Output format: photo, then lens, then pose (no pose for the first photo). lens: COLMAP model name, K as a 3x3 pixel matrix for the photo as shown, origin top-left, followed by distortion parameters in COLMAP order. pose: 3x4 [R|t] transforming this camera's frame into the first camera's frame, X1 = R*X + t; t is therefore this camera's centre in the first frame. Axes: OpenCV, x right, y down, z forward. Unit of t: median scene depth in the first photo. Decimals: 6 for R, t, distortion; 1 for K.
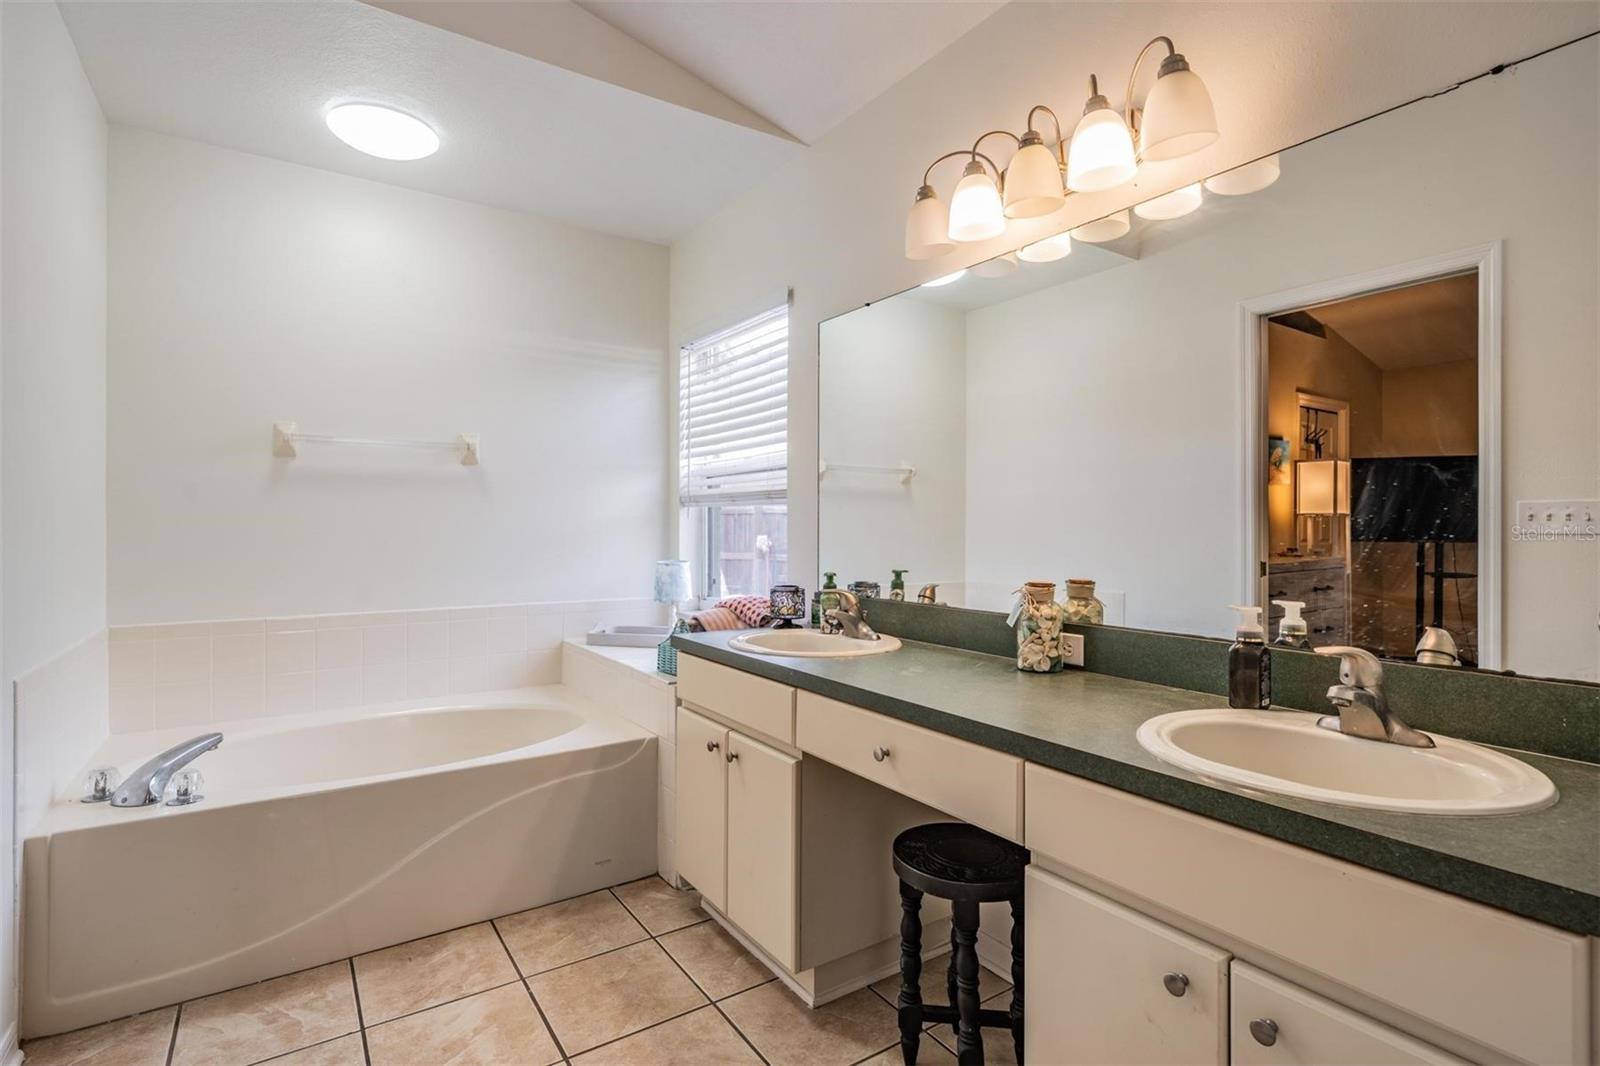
lens RADIAL K [[765.4, 0, 796.6], [0, 765.4, 531.0], [0, 0, 1]] dist [0.001329, 0.000035]
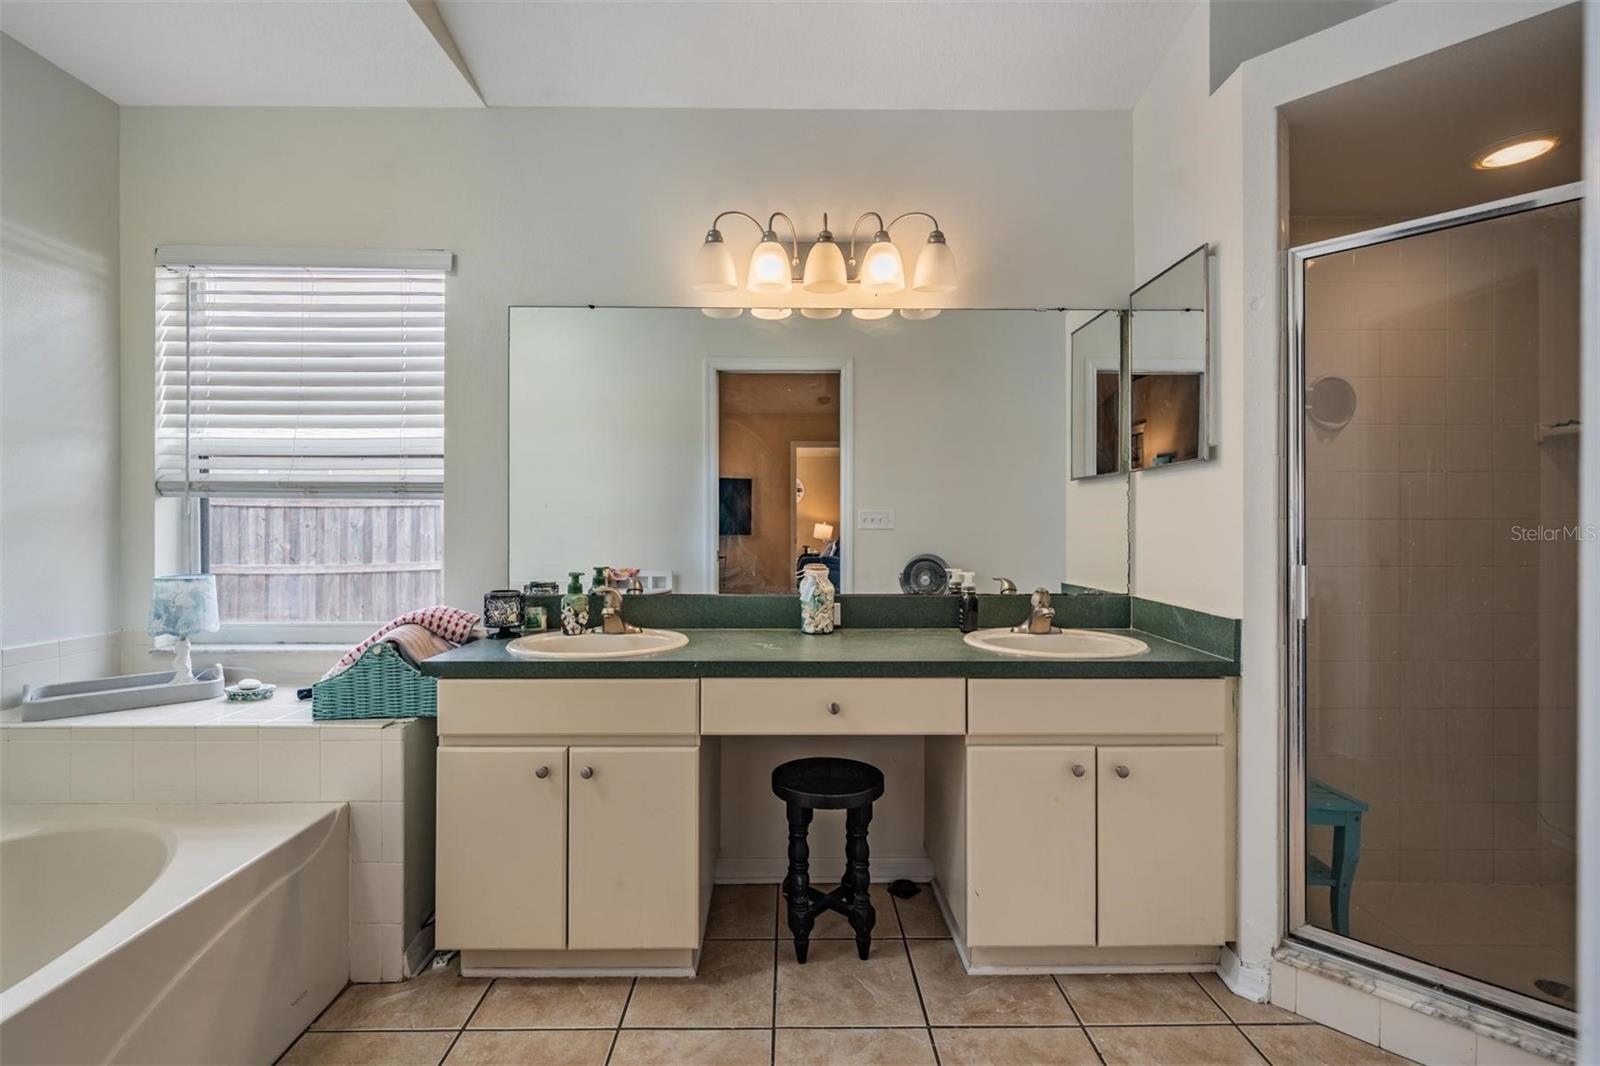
lens RADIAL K [[715.7, 0, 797.3], [0, 715.7, 526.4], [0, 0, 1]] dist [0.000718, -0.007724]
pose [[0.546723, -0.006380, 0.837289, -0.556287], [0.004066, 0.999979, 0.004965, -0.007824], [-0.837304, 0.000690, 0.546738, 0.253218]]
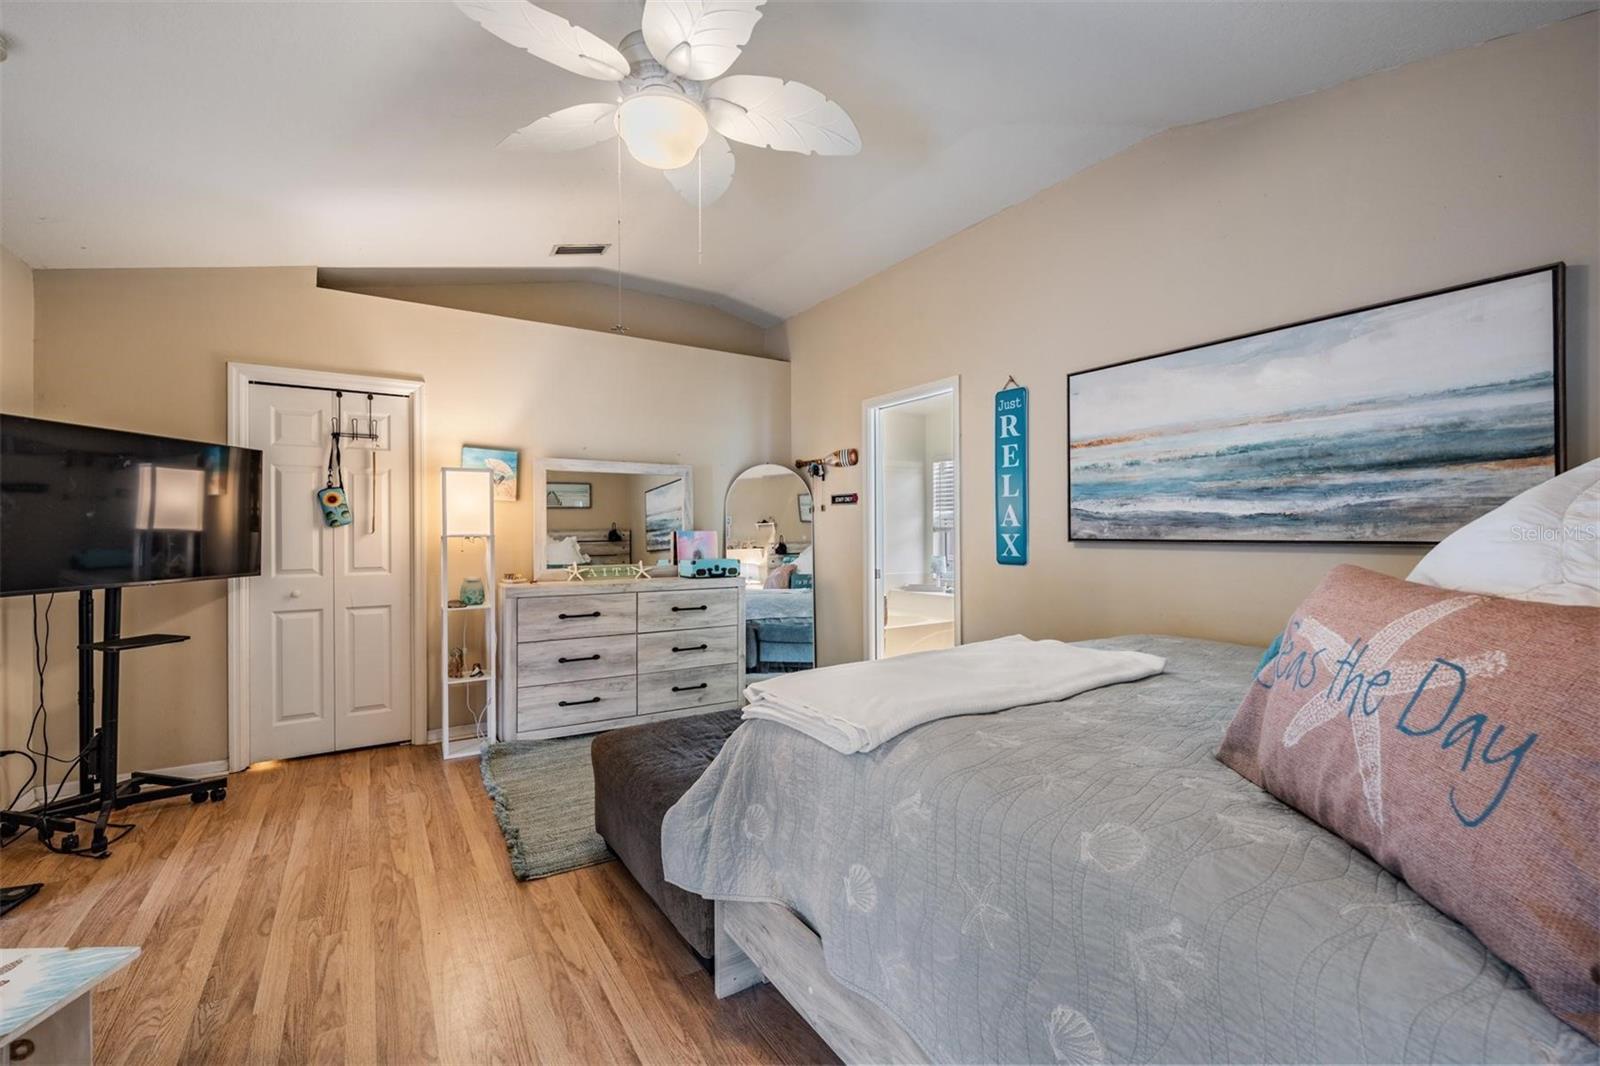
lens RADIAL K [[710.7, 0, 800.0], [0, 710.7, 533.0], [0, 0, 1]] dist [-0.000583, -0.000513]
pose [[0.999946, -0.008967, -0.005334, -0.803733], [0.008940, 0.999947, -0.005042, -0.032042], [0.005379, 0.004994, 0.999973, -1.671589]]
